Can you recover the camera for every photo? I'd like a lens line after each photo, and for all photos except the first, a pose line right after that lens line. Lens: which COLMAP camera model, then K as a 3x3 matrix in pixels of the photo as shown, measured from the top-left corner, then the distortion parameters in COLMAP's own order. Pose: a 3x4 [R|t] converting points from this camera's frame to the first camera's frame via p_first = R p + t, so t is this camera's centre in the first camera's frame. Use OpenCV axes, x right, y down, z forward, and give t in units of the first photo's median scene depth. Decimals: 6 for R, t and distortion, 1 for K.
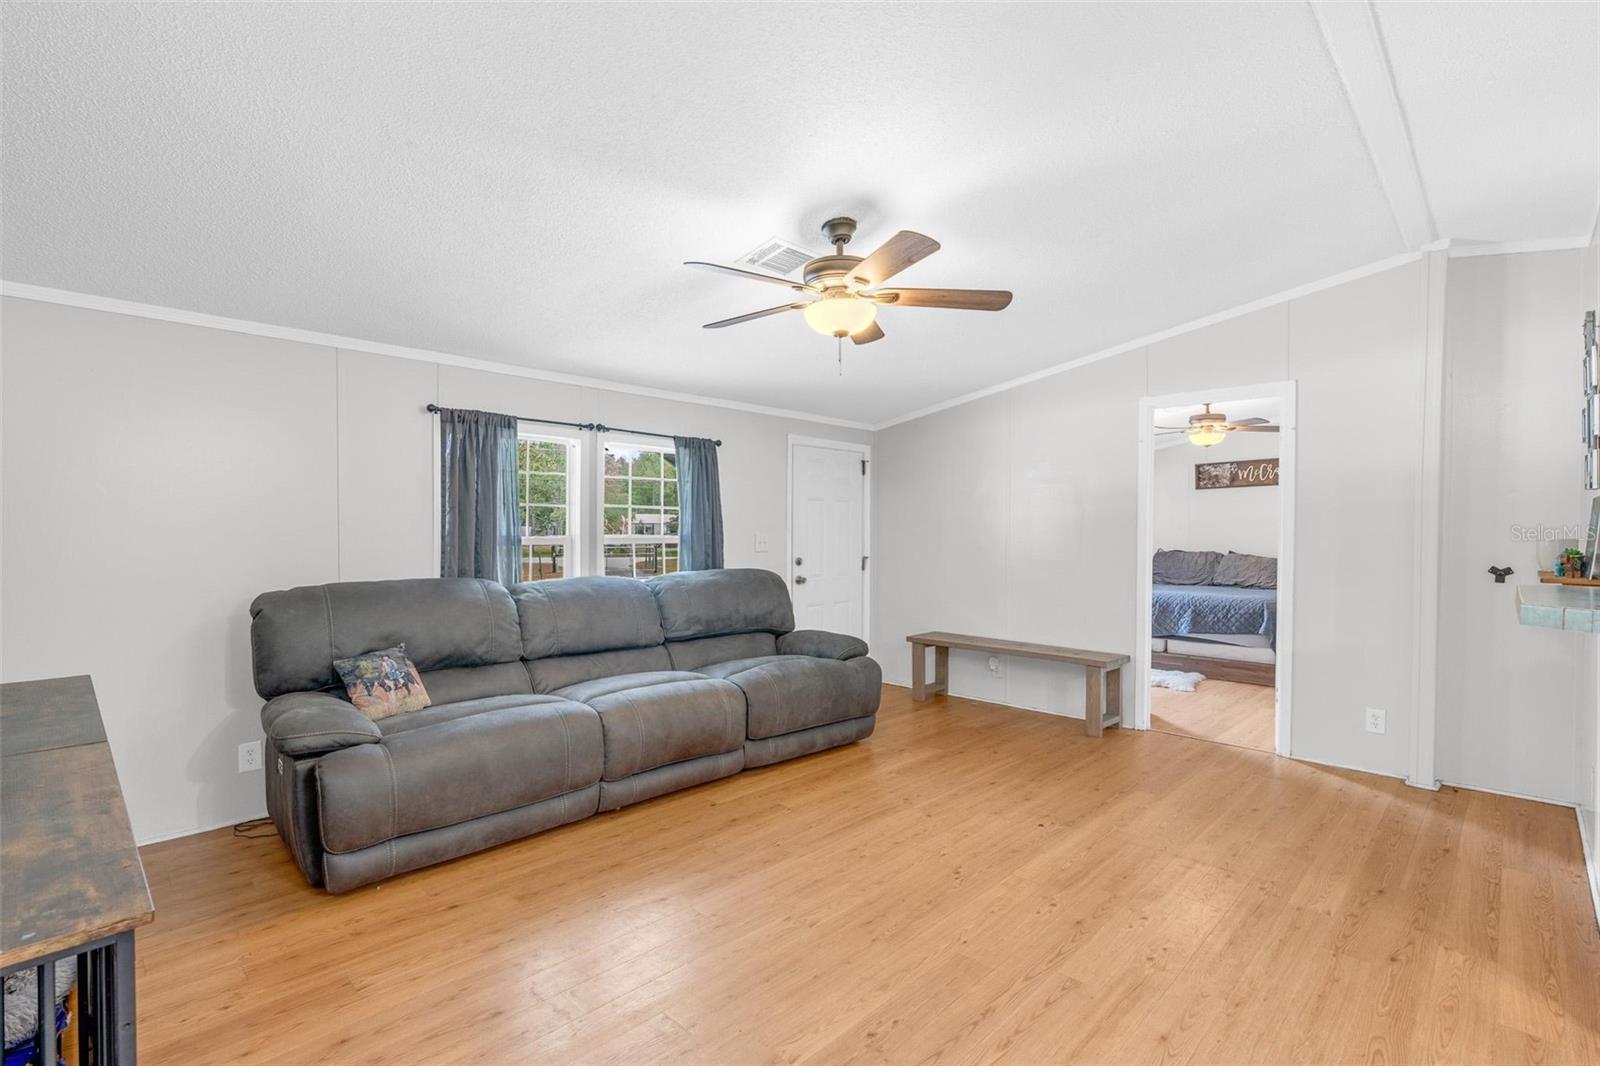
lens RADIAL K [[734.5, 0, 802.6], [0, 734.5, 543.8], [0, 0, 1]] dist [-0.009898, 0.004014]
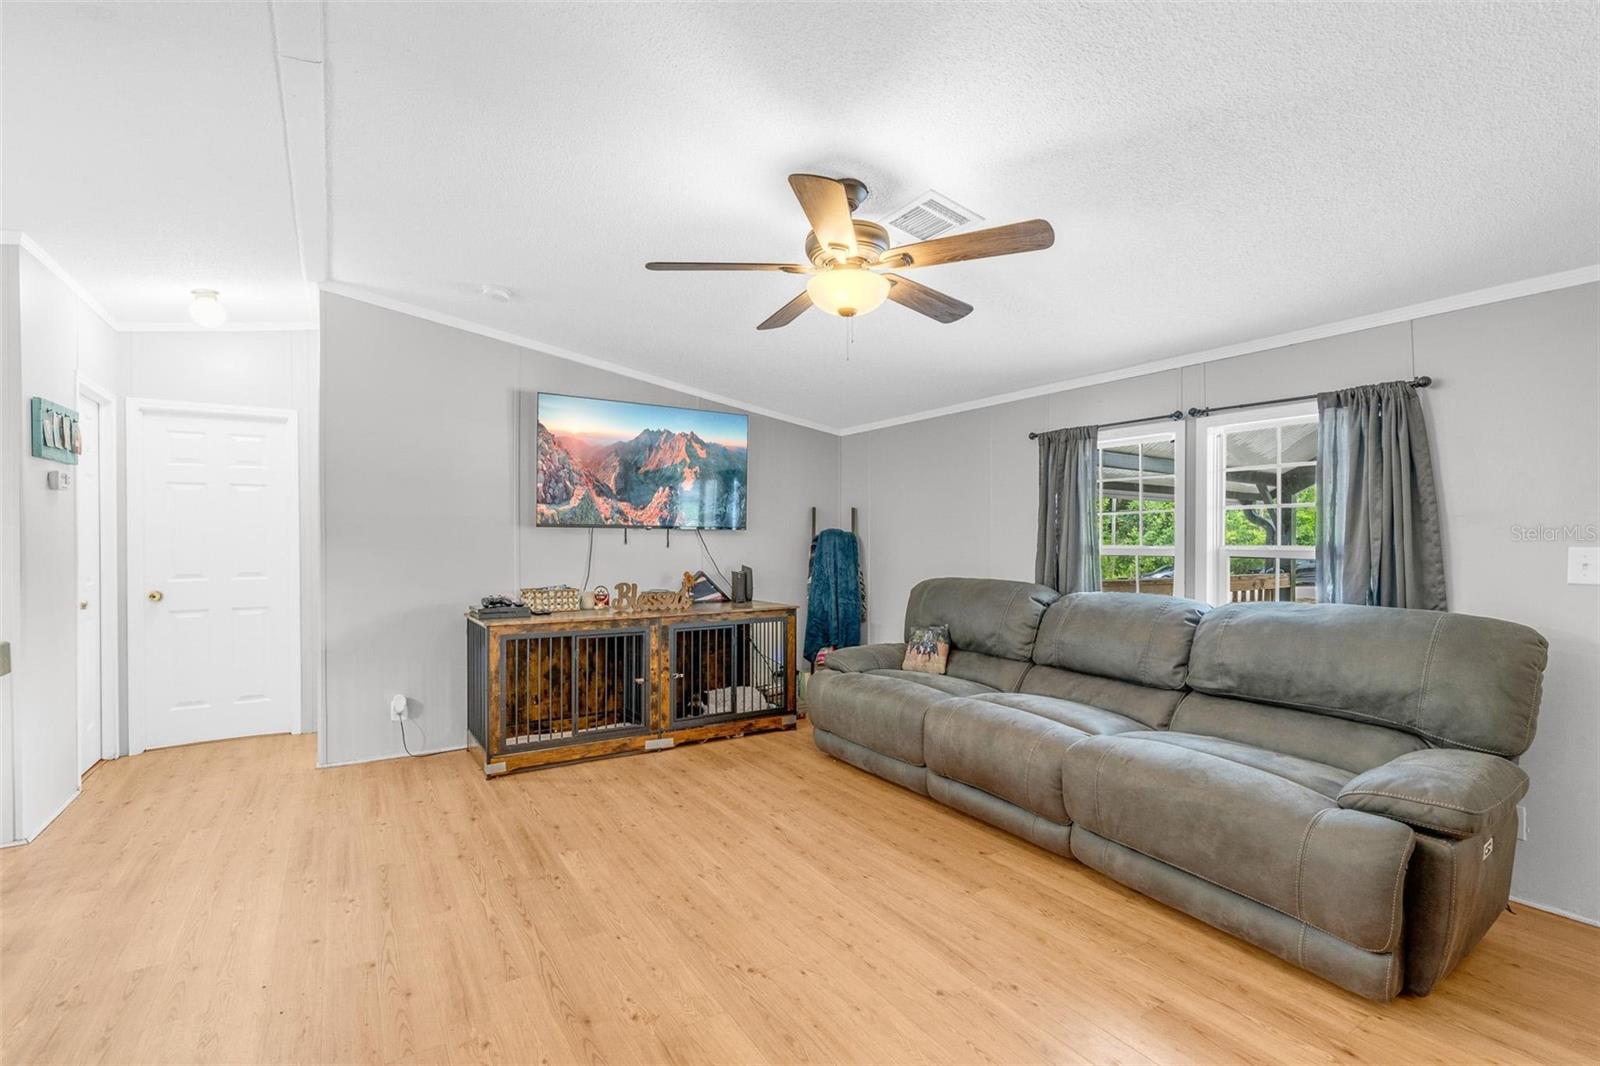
lens RADIAL K [[734.5, 0, 804.3], [0, 734.5, 544.5], [0, 0, 1]] dist [-0.009898, 0.004014]
pose [[-0.221630, 0.002158, -0.975129, 0.766621], [-0.017577, 0.999826, 0.006207, -0.013313], [0.974972, 0.018516, -0.221553, 0.967656]]
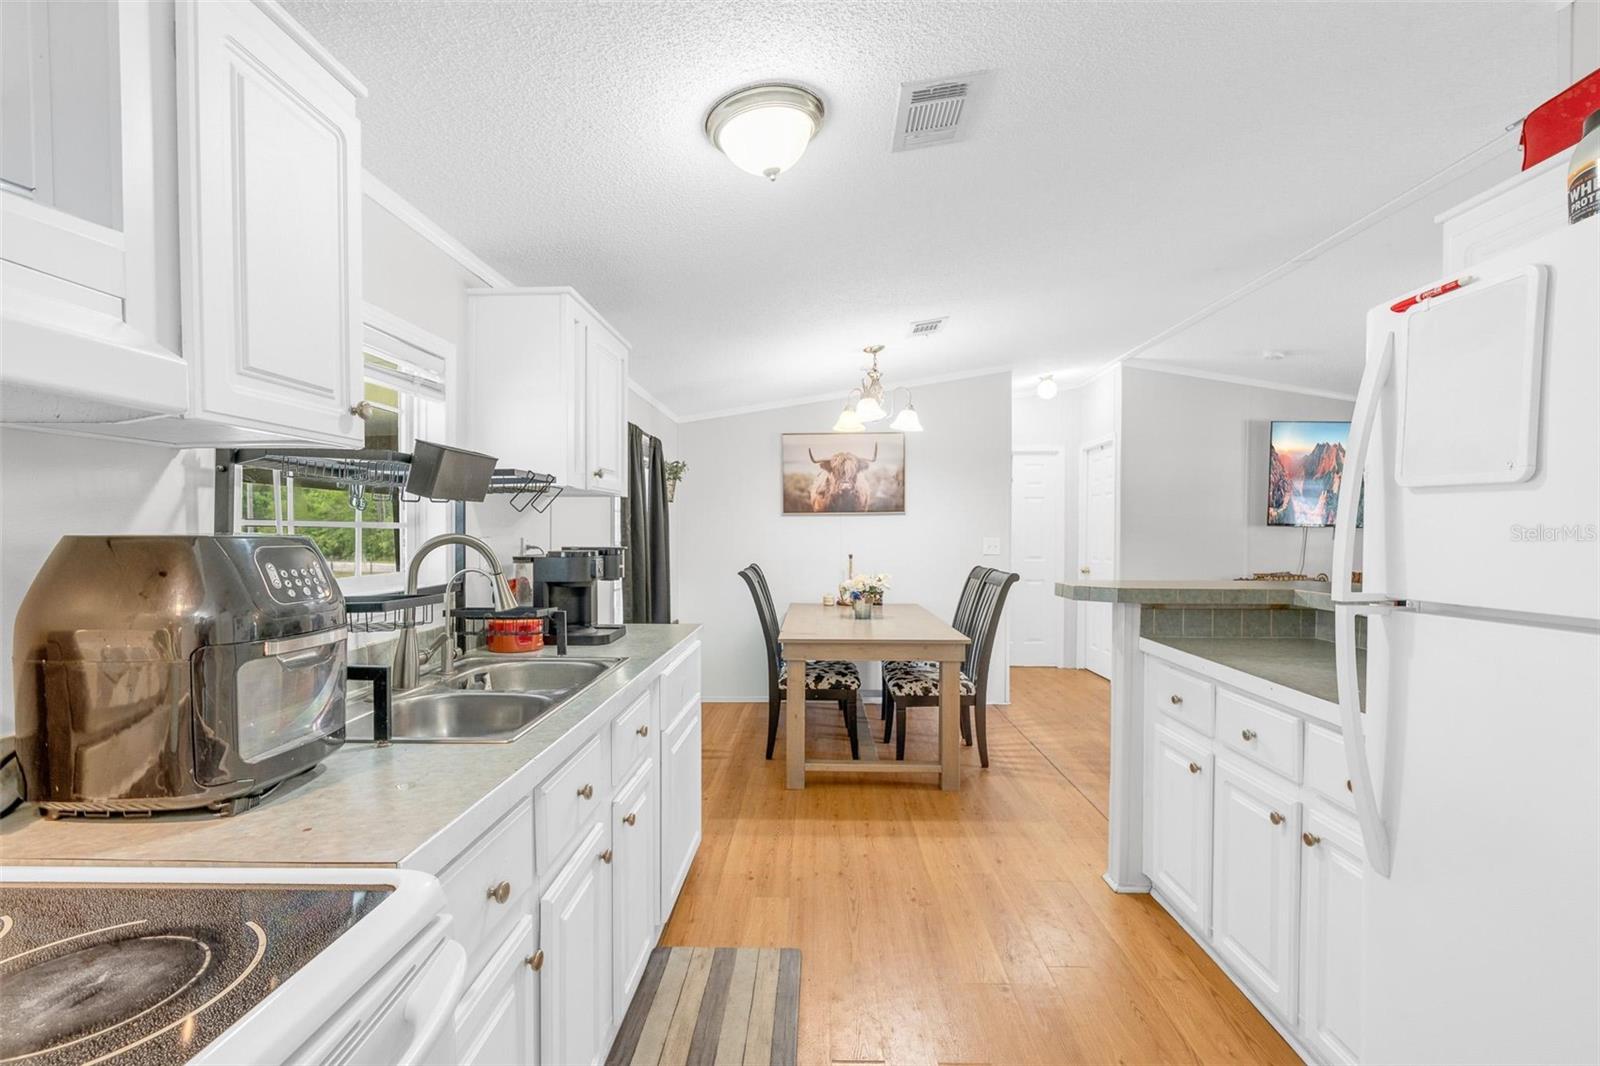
lens RADIAL K [[734.5, 0, 799.2], [0, 734.5, 544.9], [0, 0, 1]] dist [-0.009898, 0.004014]
pose [[-0.729033, 0.003633, -0.684469, 1.540852], [-0.019618, 0.999464, 0.026200, -0.009207], [0.684198, 0.032528, -0.728571, 0.692620]]
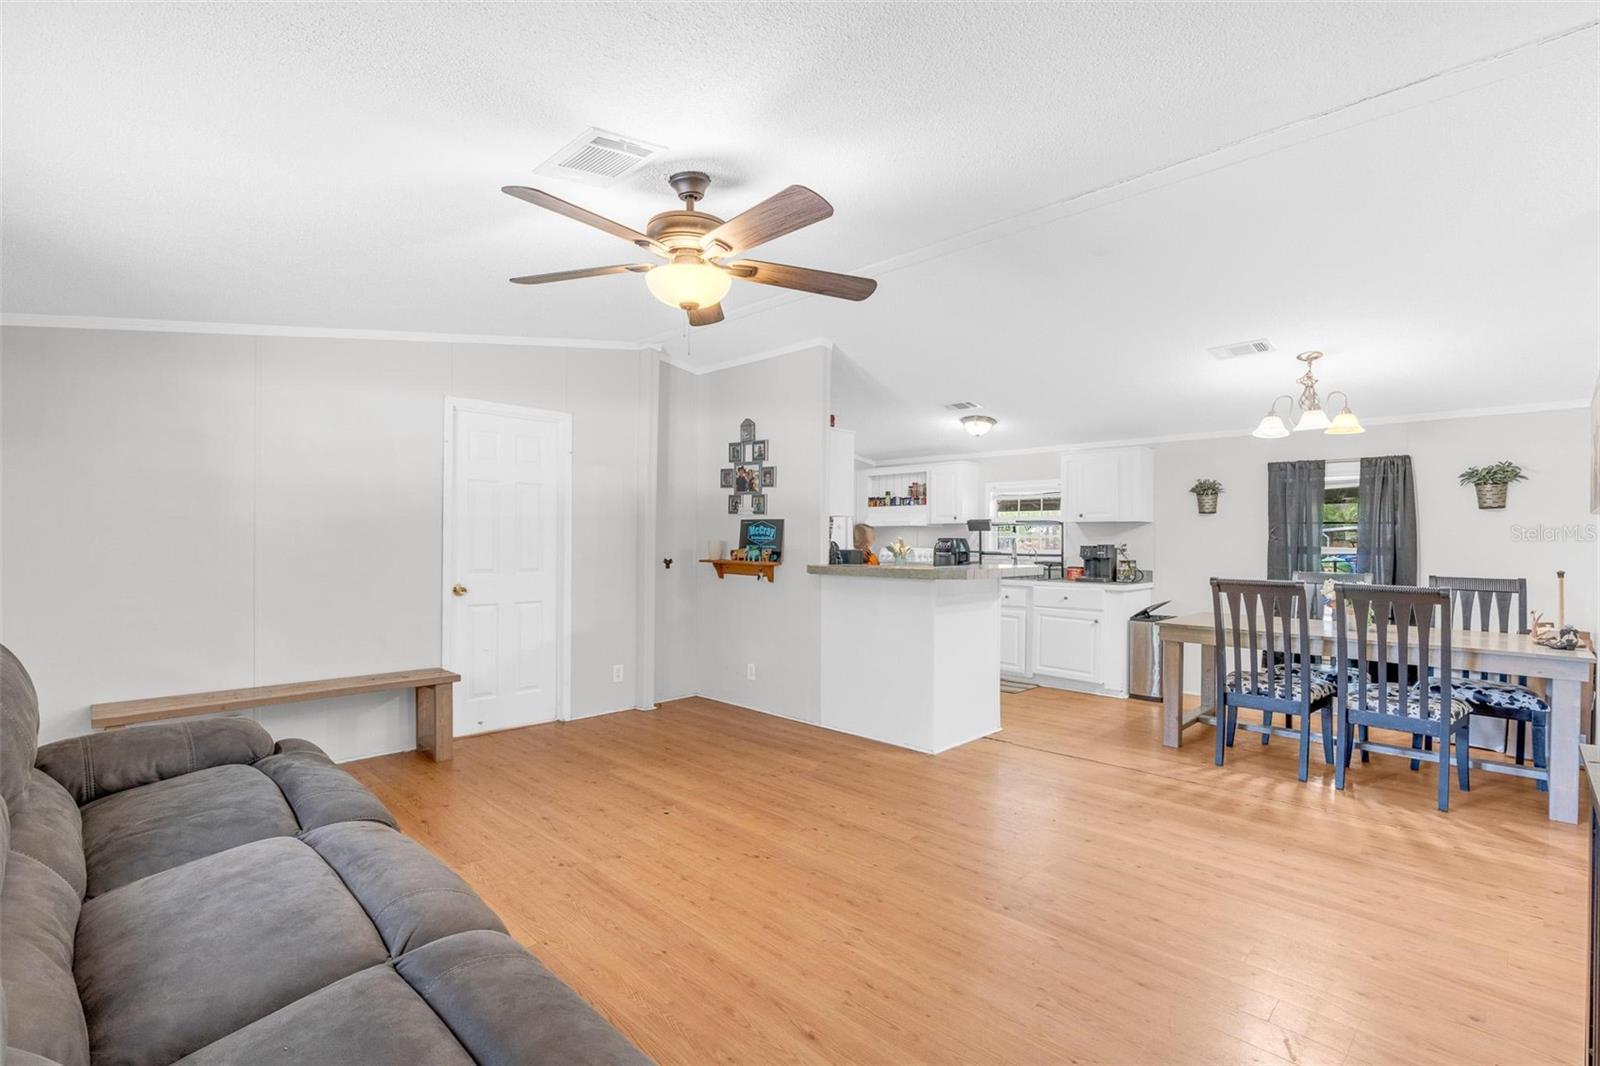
lens RADIAL K [[734.5, 0, 802.6], [0, 734.5, 542.6], [0, 0, 1]] dist [-0.009898, 0.004014]
pose [[-0.000397, -0.008472, 0.999964, -0.678007], [0.011550, 0.999897, 0.008476, -0.014423], [-0.999933, 0.011553, -0.000299, 0.734618]]
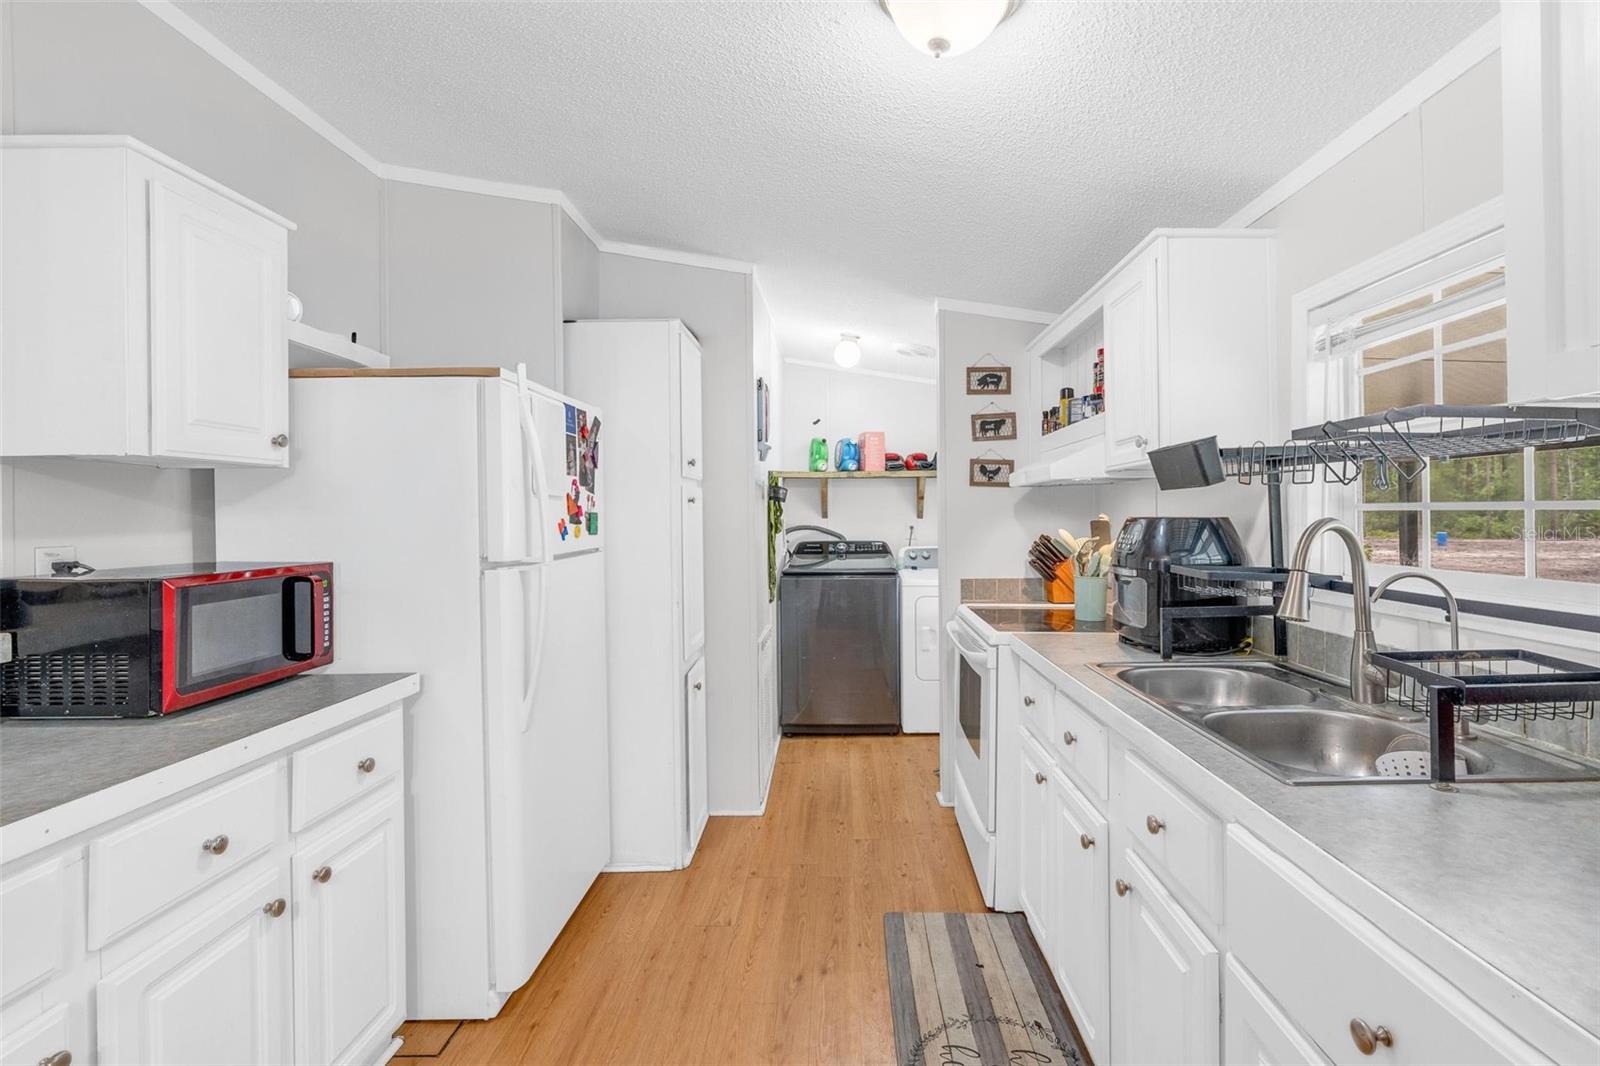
lens RADIAL K [[756.4, 0, 799.0], [0, 756.4, 517.5], [0, 0, 1]] dist [0.000146, -0.000001]
pose [[0.745244, -0.013094, 0.666663, 0.838677], [0.023710, 0.999695, -0.006869, -0.006821], [-0.666370, 0.020926, 0.745327, 0.026219]]
